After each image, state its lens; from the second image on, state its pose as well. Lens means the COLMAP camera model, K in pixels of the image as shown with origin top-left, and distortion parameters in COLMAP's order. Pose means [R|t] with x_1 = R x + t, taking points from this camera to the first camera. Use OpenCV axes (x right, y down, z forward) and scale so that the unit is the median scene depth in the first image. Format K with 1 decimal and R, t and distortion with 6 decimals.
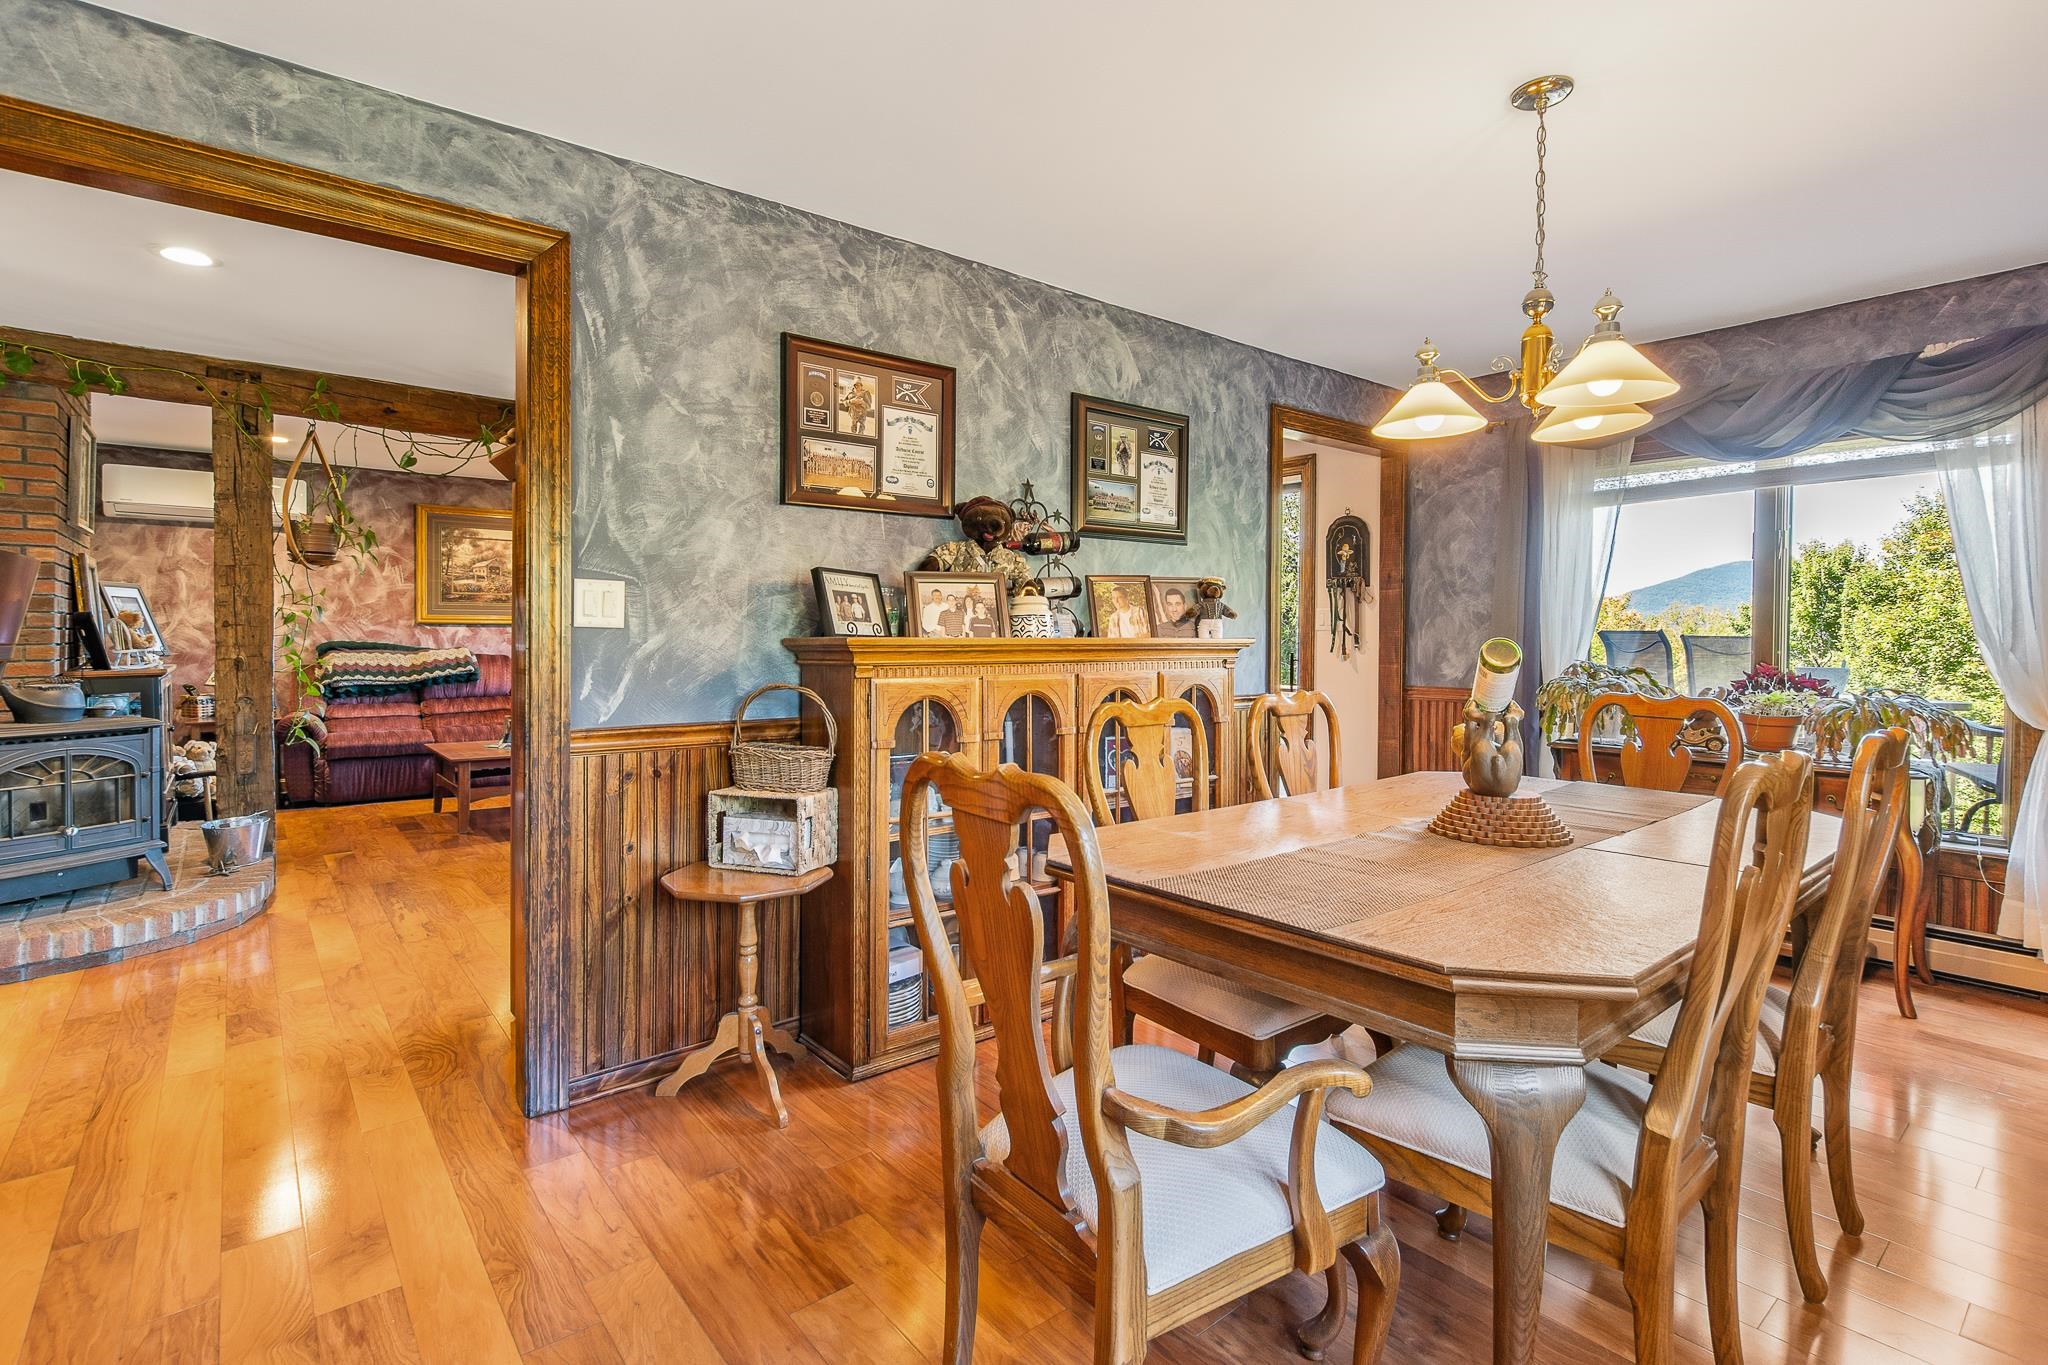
lens RADIAL K [[978.3, 0, 1012.9], [0, 978.3, 668.8], [0, 0, 1]] dist [-0.001407, 0.000353]
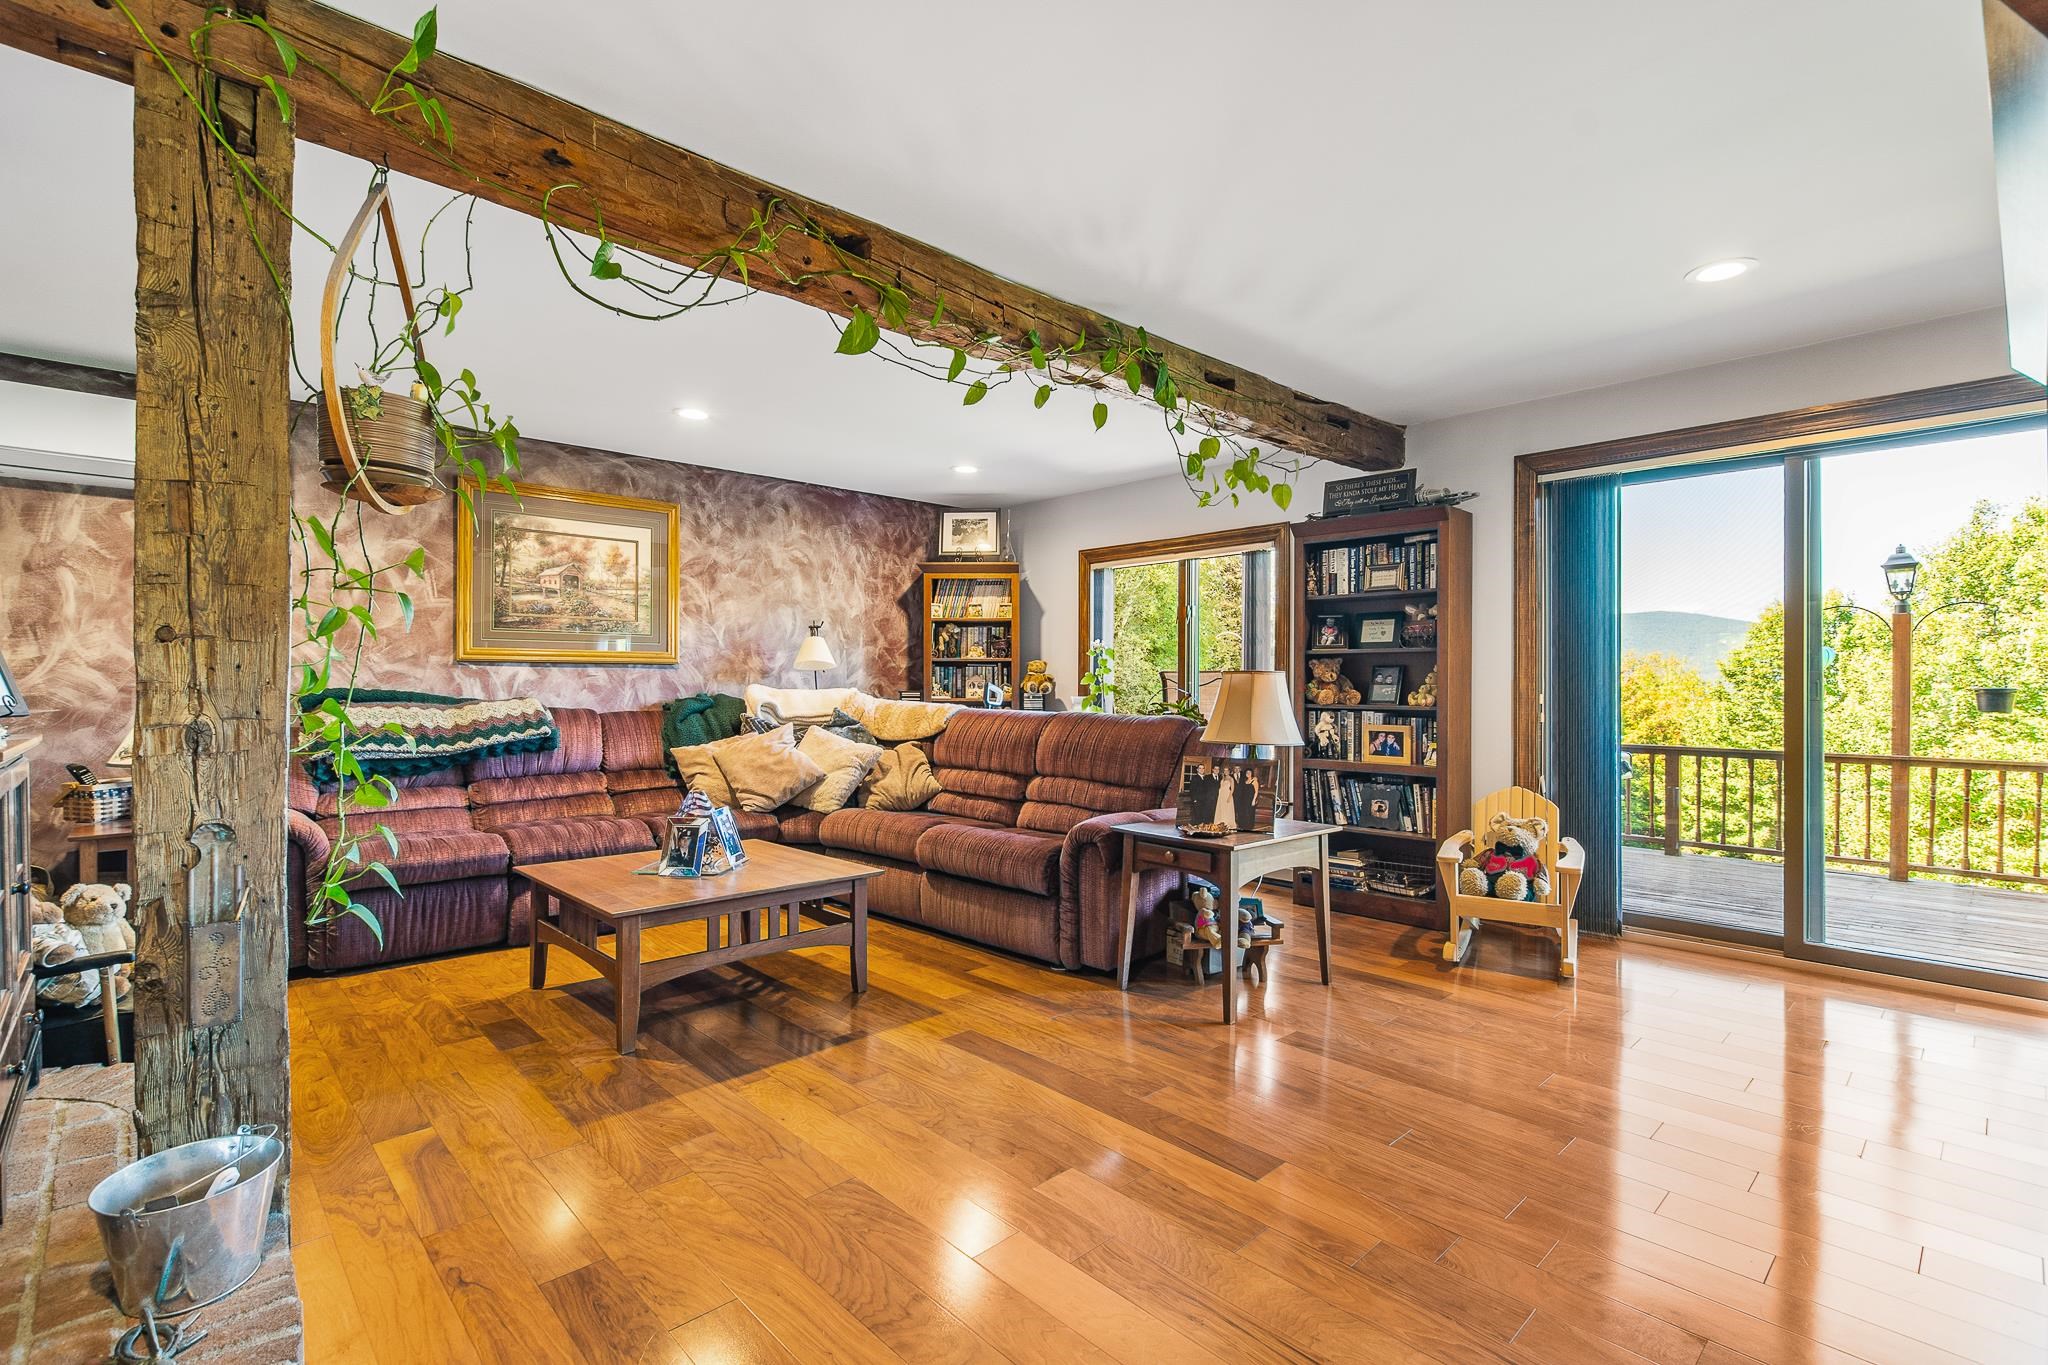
lens RADIAL K [[978.3, 0, 1025.1], [0, 978.3, 698.6], [0, 0, 1]] dist [-0.001407, 0.000353]
pose [[0.998032, -0.005911, 0.062430, -0.318786], [0.007191, 0.999768, -0.020296, -0.006678], [-0.062296, 0.020705, 0.997843, 0.386365]]
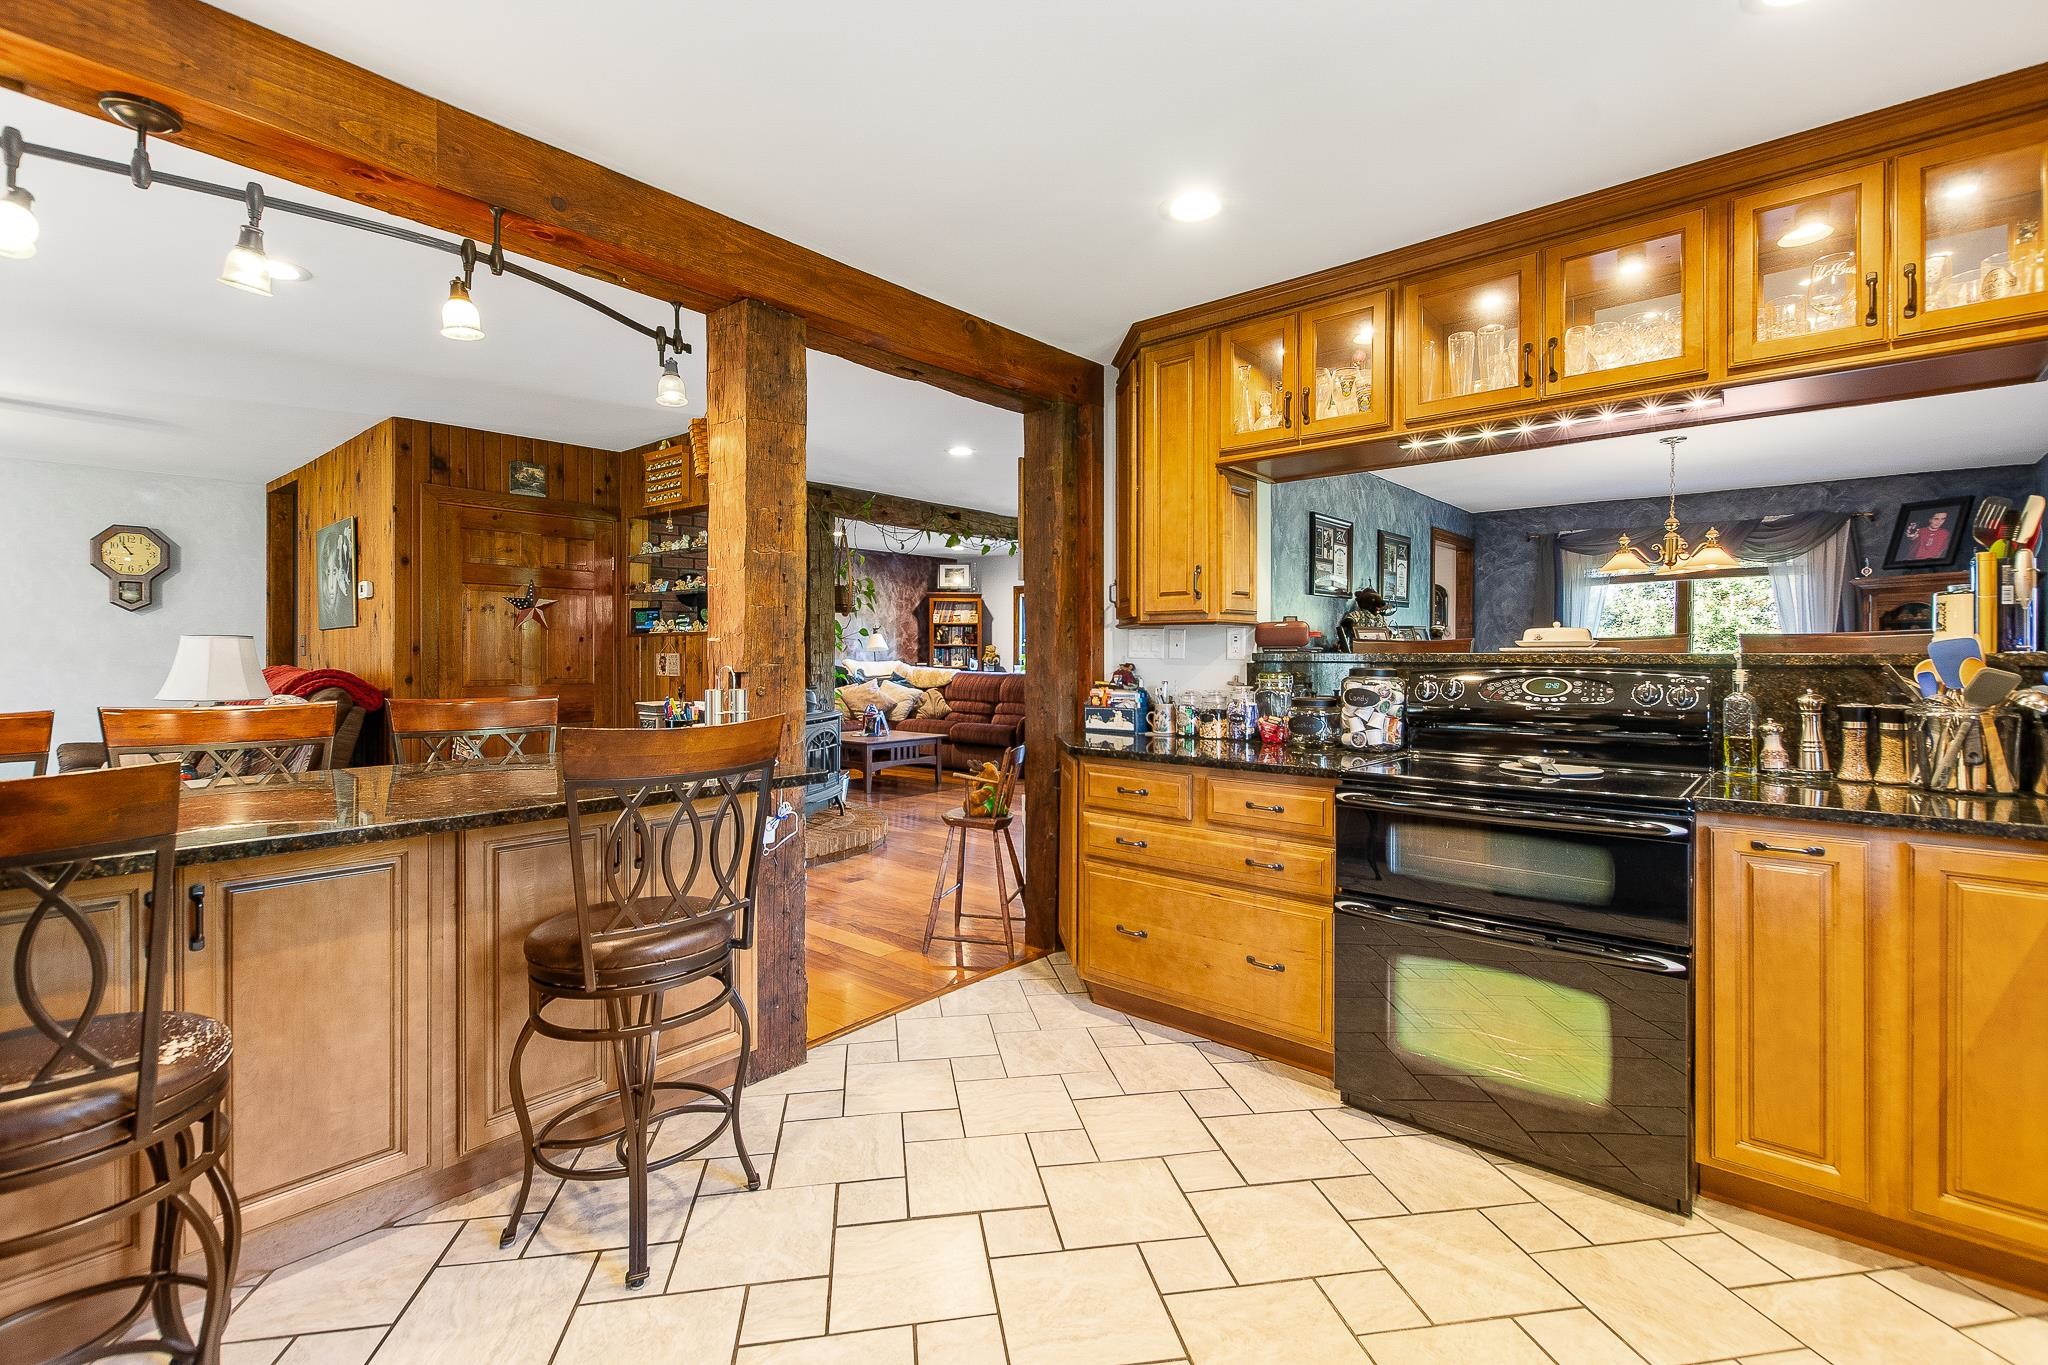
lens RADIAL K [[900.6, 0, 1028.0], [0, 900.6, 665.4], [0, 0, 1]] dist [-0.000802, -0.001504]
pose [[0.986063, -0.005503, 0.166284, -0.456813], [0.008661, 0.999796, -0.018272, 0.003139], [-0.166149, 0.019457, 0.985909, -0.303175]]
